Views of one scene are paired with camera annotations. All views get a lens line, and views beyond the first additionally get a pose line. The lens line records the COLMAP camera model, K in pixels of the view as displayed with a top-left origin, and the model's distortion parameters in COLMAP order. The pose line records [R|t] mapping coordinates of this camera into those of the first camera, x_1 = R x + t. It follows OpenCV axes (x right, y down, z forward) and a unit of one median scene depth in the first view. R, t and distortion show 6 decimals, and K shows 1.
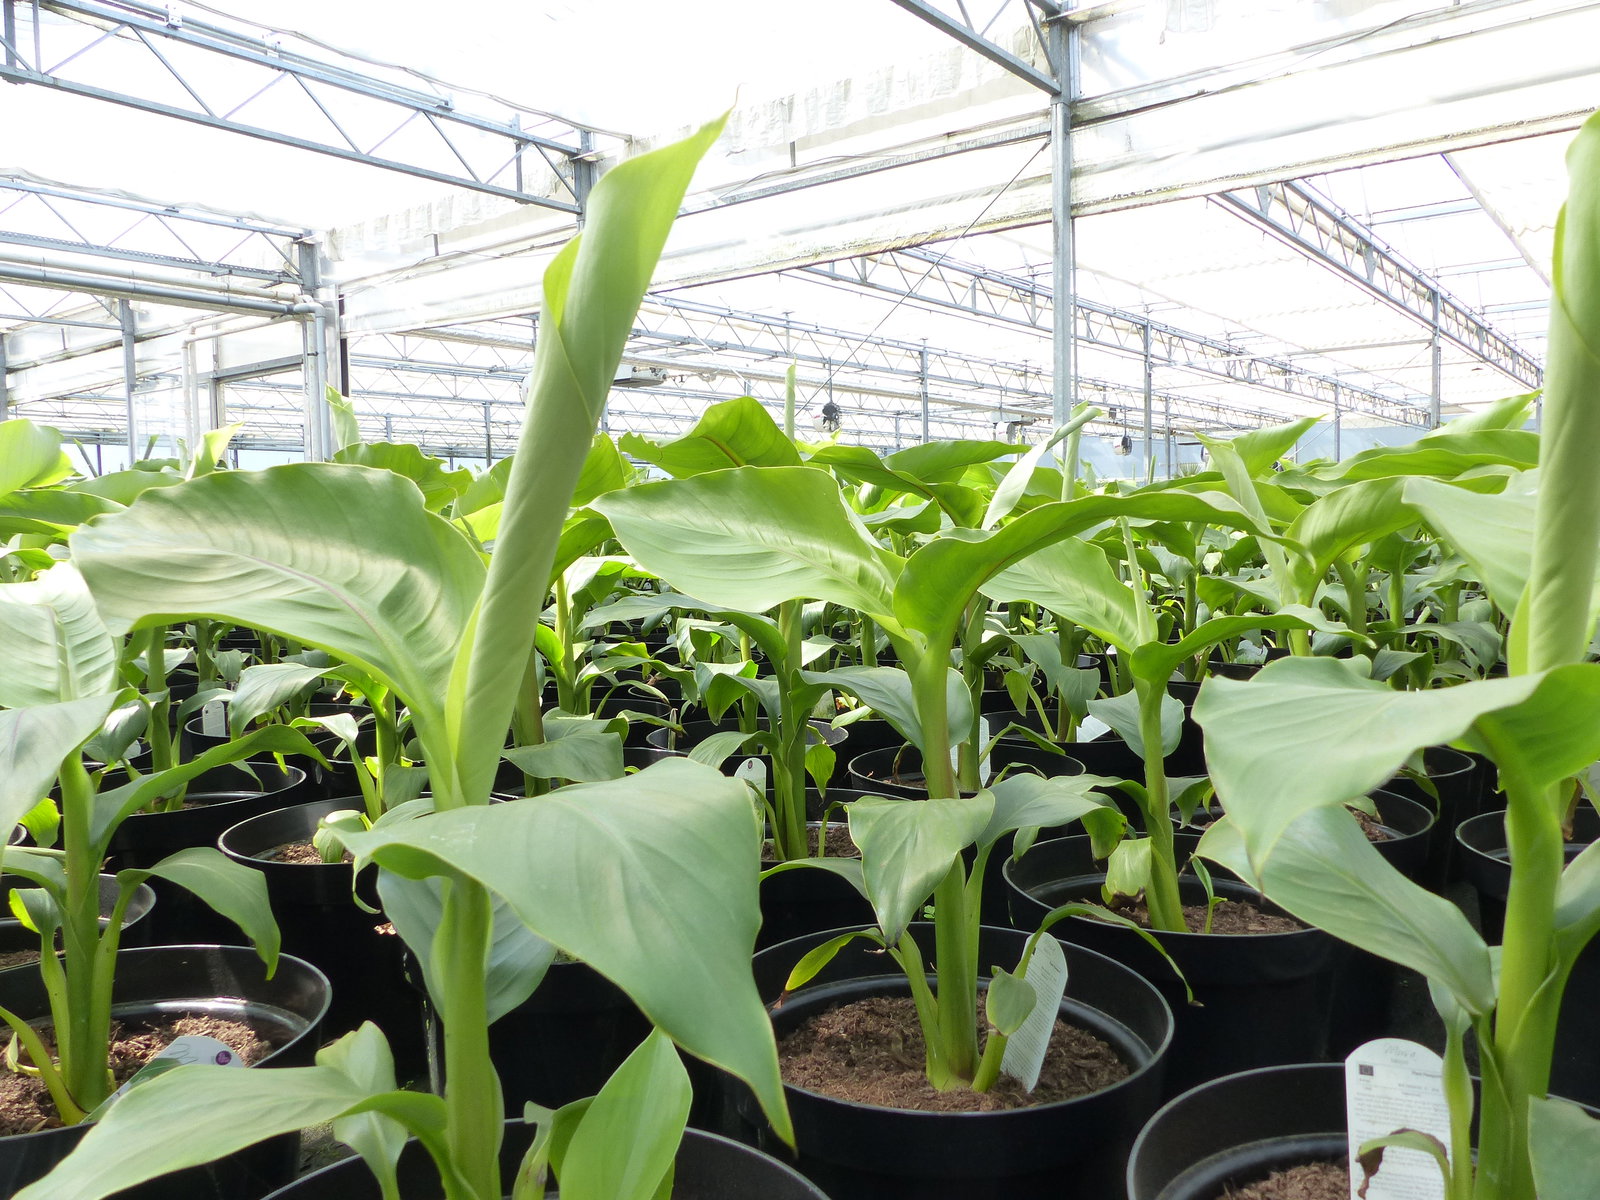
lens RADIAL K [[1193.0, 0, 800.0], [0, 1193.0, 600.0], [0, 0, 1]] dist [-0.009399, 0.008035]
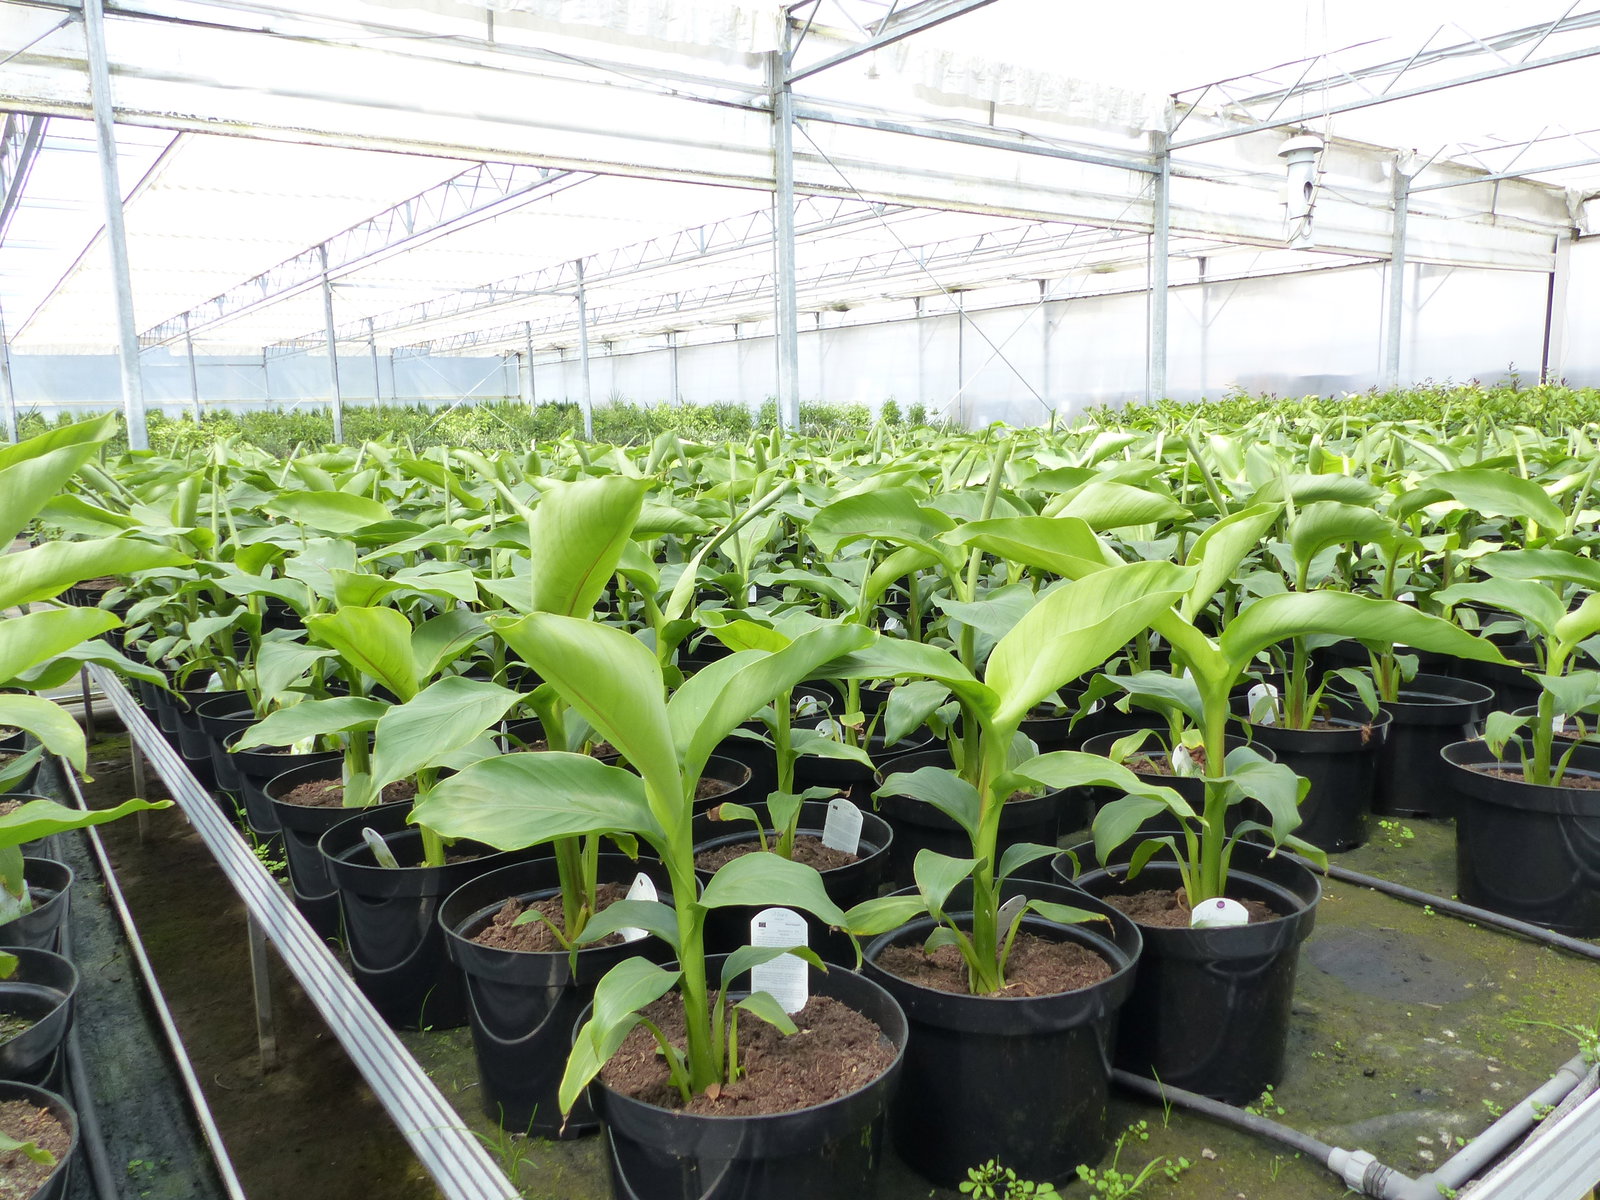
lens RADIAL K [[1193.0, 0, 800.0], [0, 1193.0, 600.0], [0, 0, 1]] dist [-0.009399, 0.008035]
pose [[0.275145, -0.112212, 0.954832, -0.286643], [0.111605, 0.990179, 0.084206, -0.007346], [-0.954903, 0.083395, 0.284966, 0.213243]]
